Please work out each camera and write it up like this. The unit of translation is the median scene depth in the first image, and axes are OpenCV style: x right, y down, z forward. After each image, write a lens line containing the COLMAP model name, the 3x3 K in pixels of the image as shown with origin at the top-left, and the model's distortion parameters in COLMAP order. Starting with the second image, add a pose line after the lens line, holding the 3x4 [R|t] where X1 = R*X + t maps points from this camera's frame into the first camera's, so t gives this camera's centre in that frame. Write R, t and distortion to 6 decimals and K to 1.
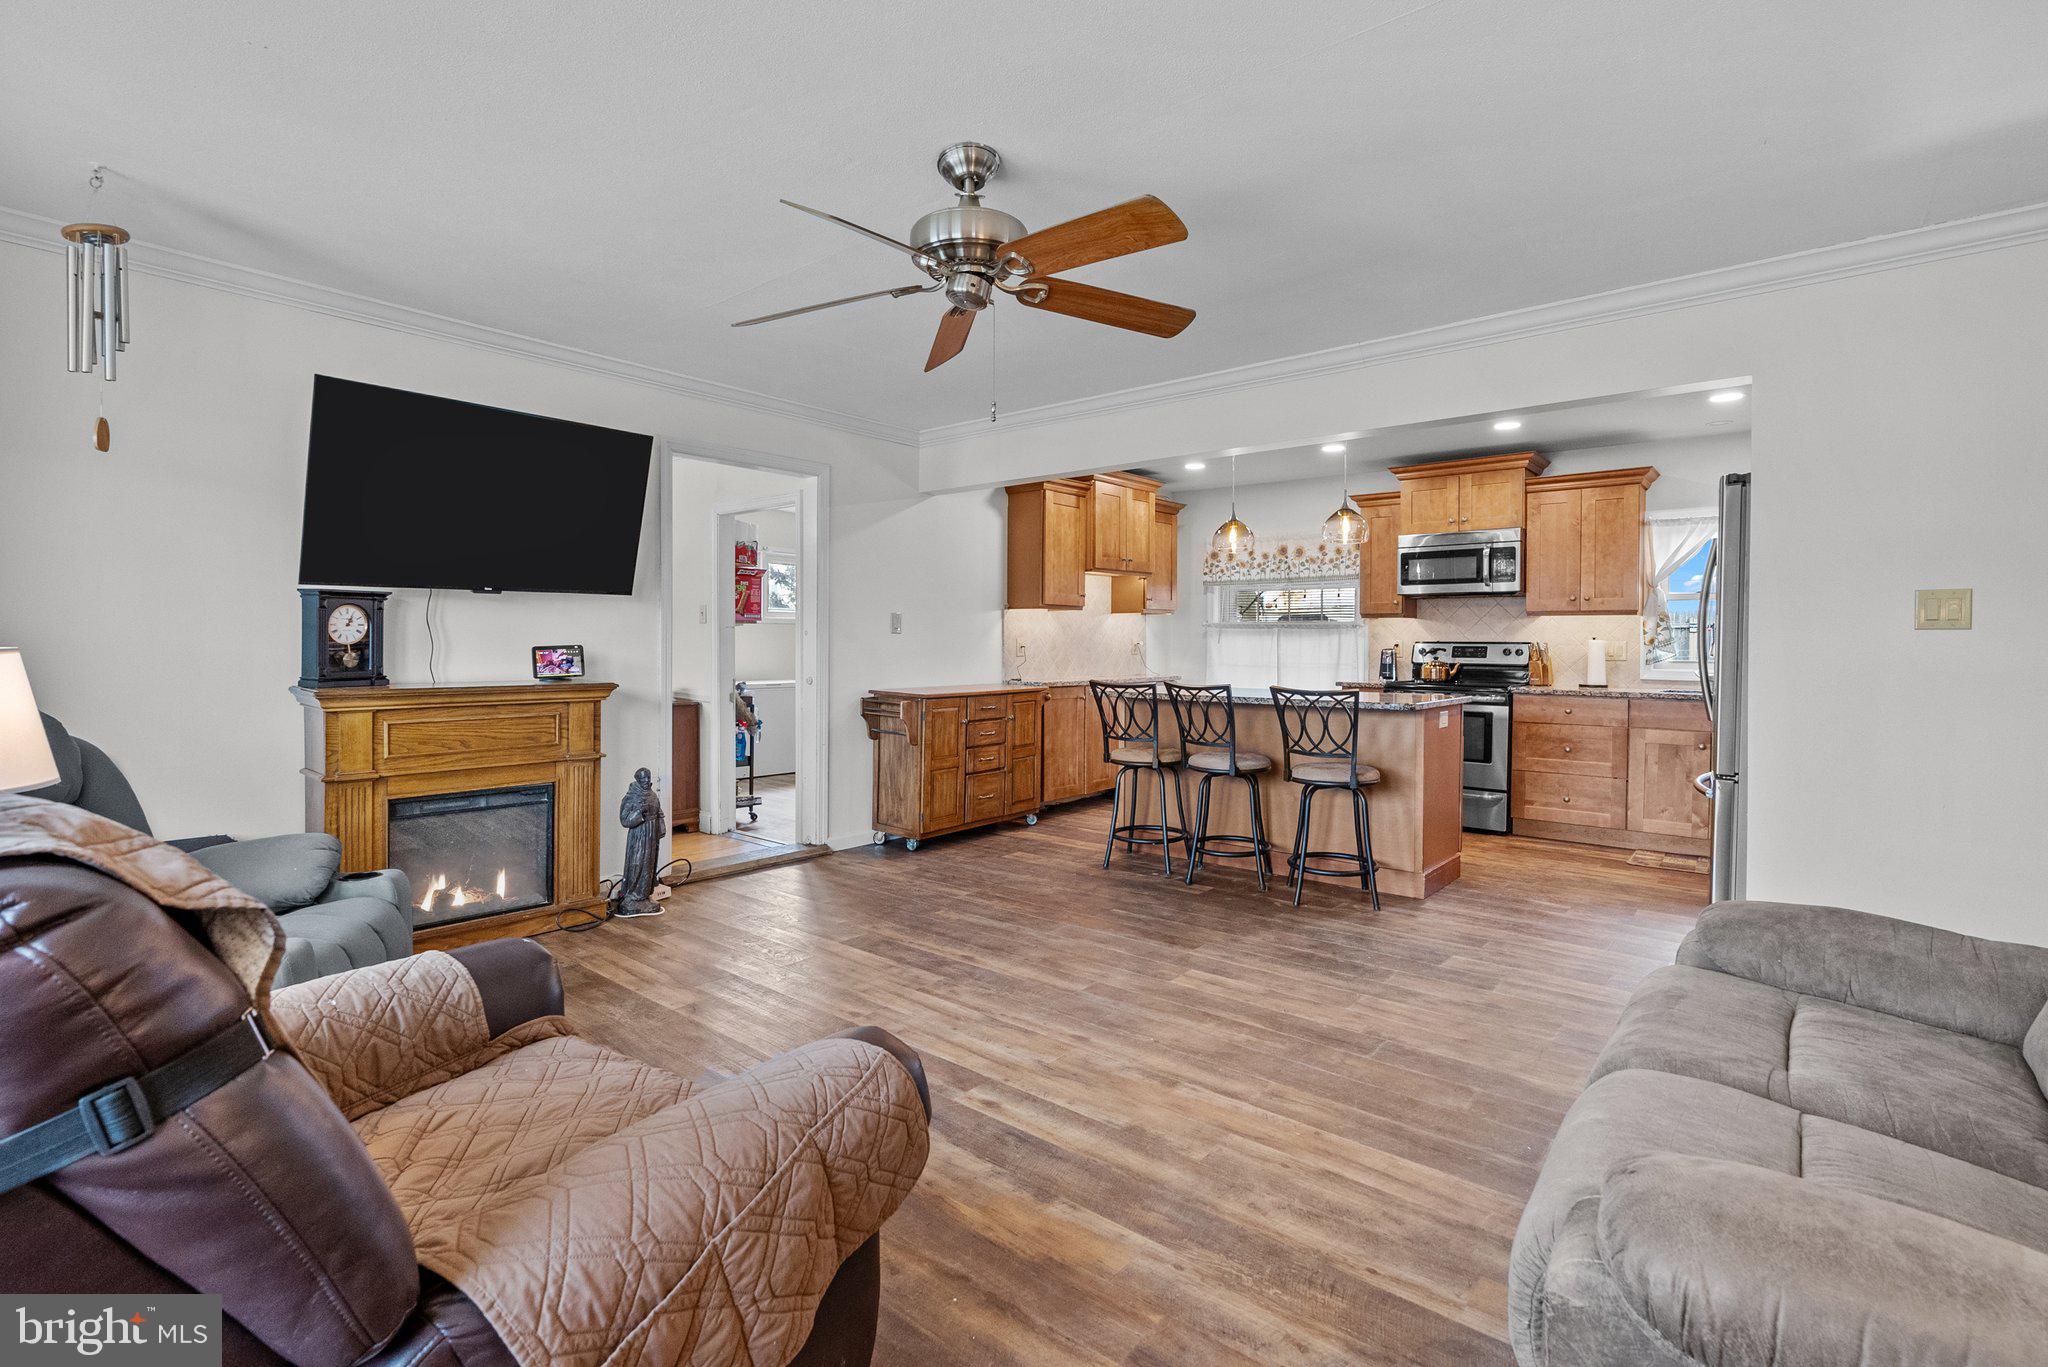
lens RADIAL K [[941.3, 0, 1023.3], [0, 941.3, 655.8], [0, 0, 1]] dist [-0.014664, 0.003971]
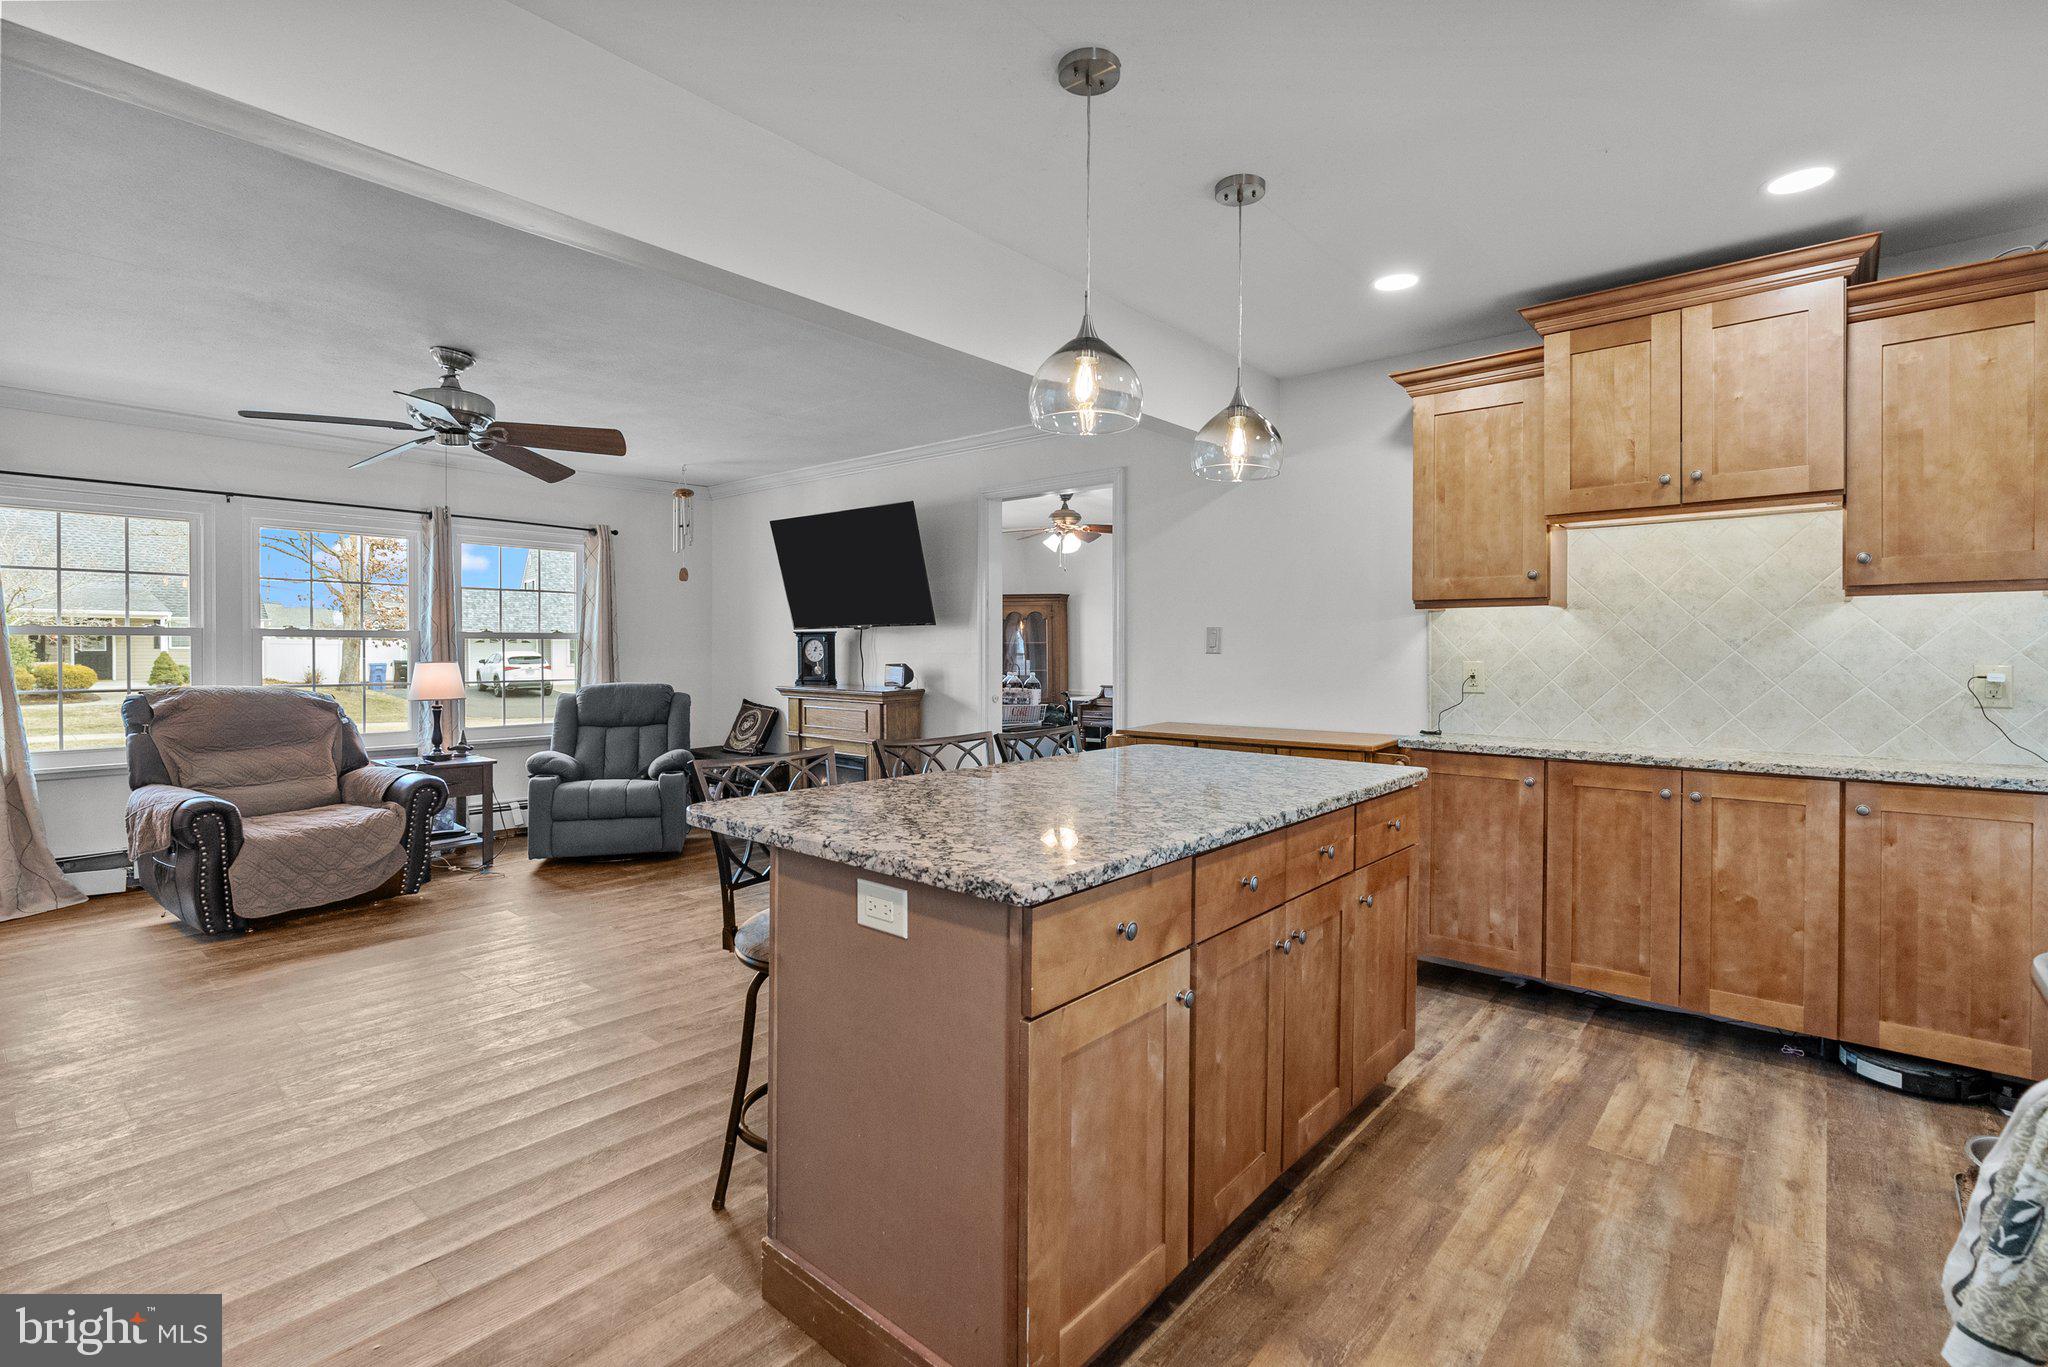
lens RADIAL K [[941.3, 0, 1014.2], [0, 941.3, 664.7], [0, 0, 1]] dist [-0.014664, 0.003971]
pose [[-0.007072, 0.014950, -0.999863, 0.636947], [-0.015843, 0.999761, 0.015060, -0.023438], [0.999849, 0.015948, -0.006833, 0.833402]]
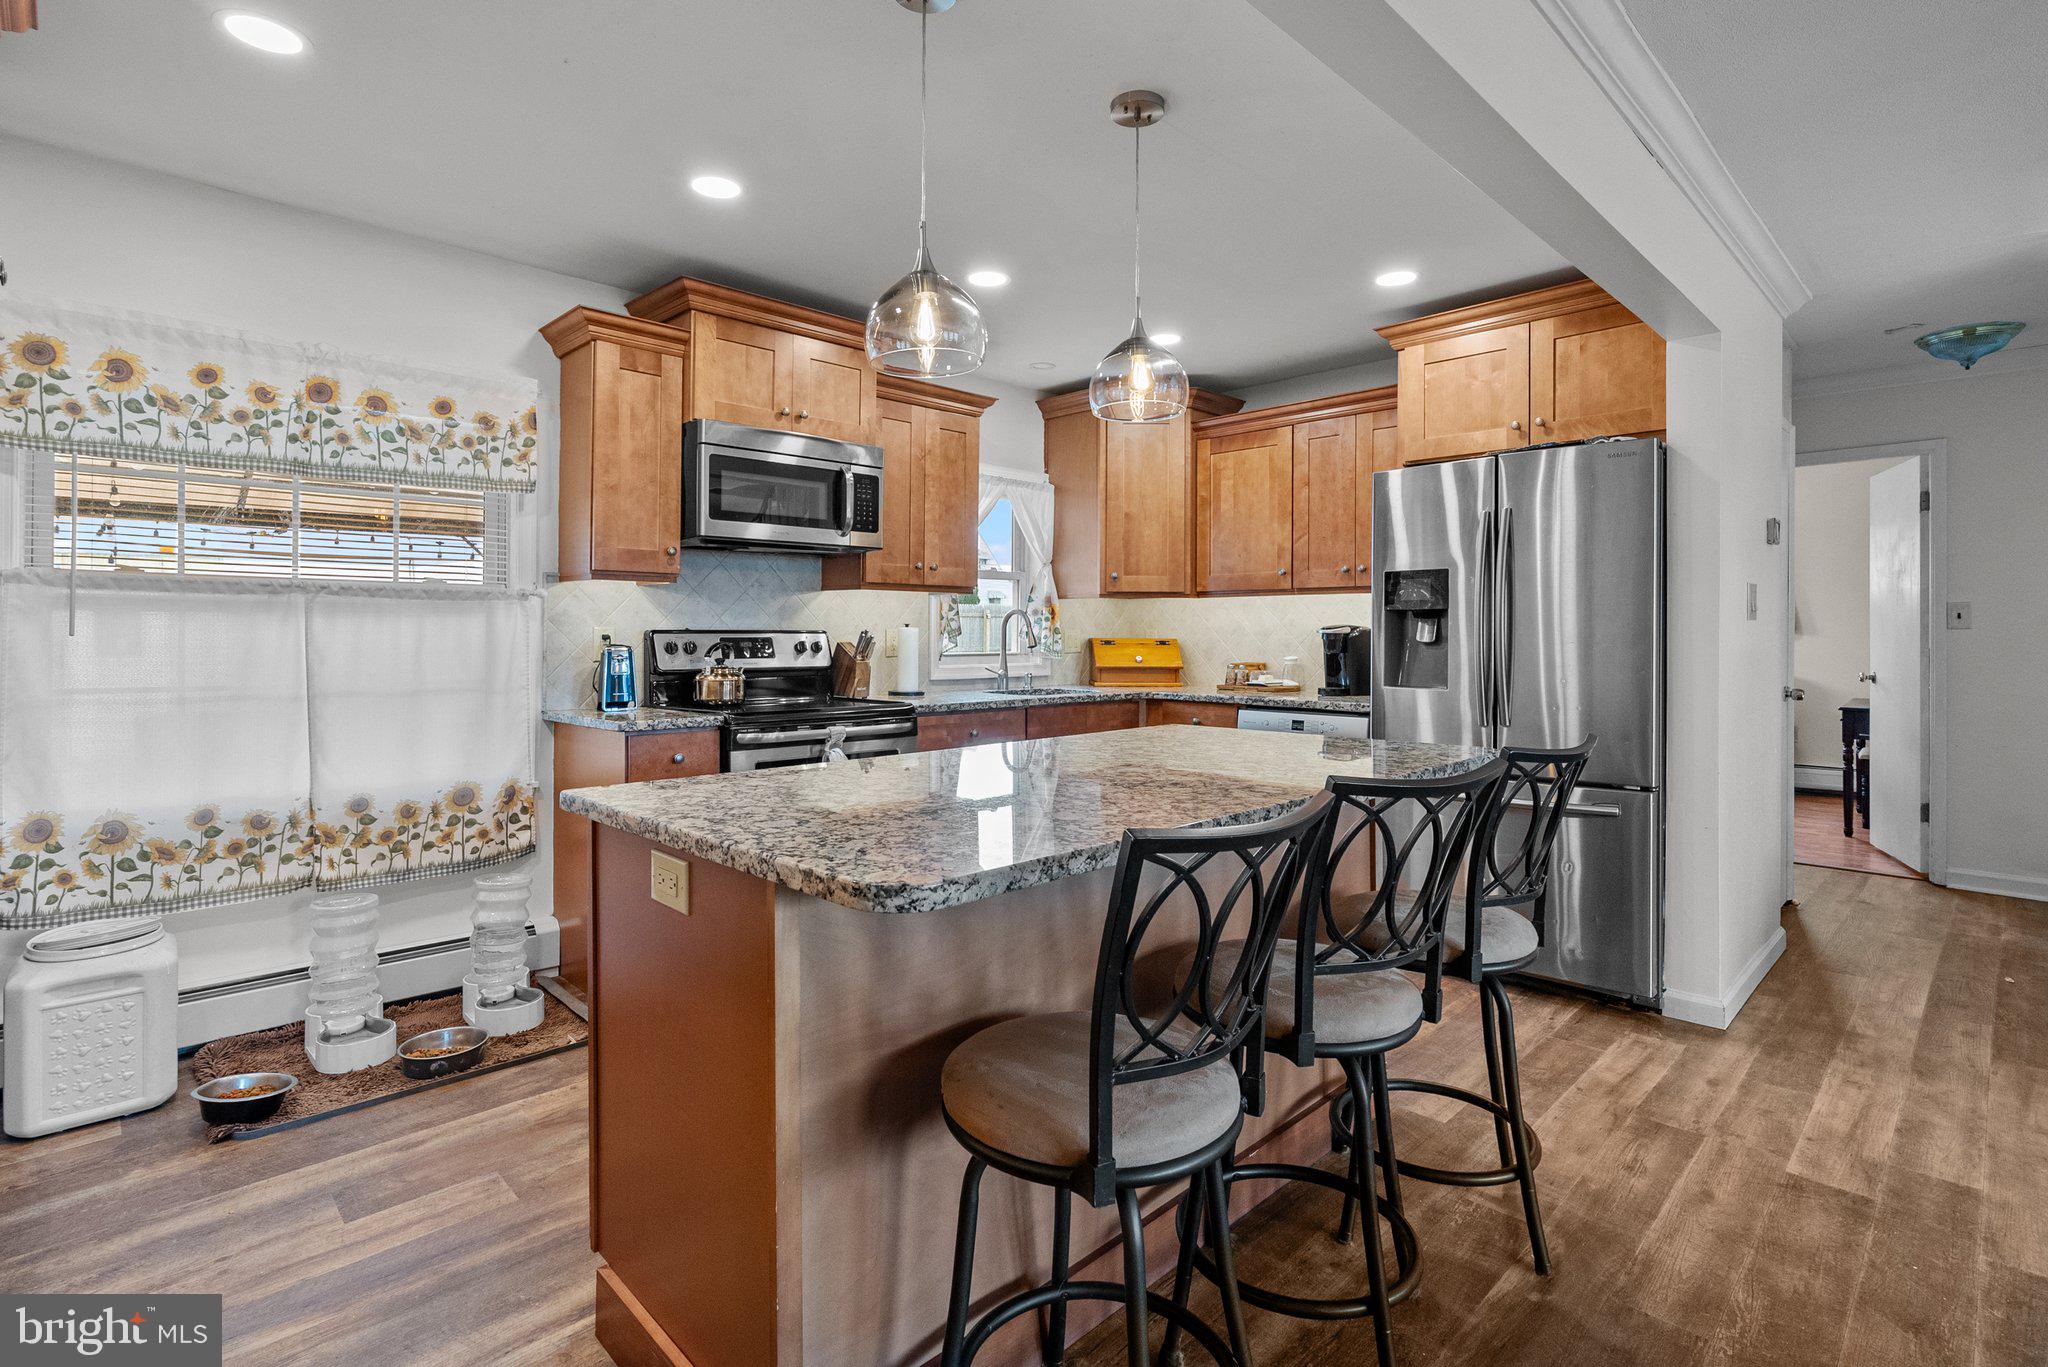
lens RADIAL K [[1004.6, 0, 1018.1], [0, 1004.6, 629.6], [0, 0, 1]] dist [-0.006997, 0.002765]
pose [[0.095981, -0.001847, 0.995381, -0.128104], [0.013642, 0.999907, 0.000539, -0.014986], [-0.995290, 0.013527, 0.095998, 0.868213]]
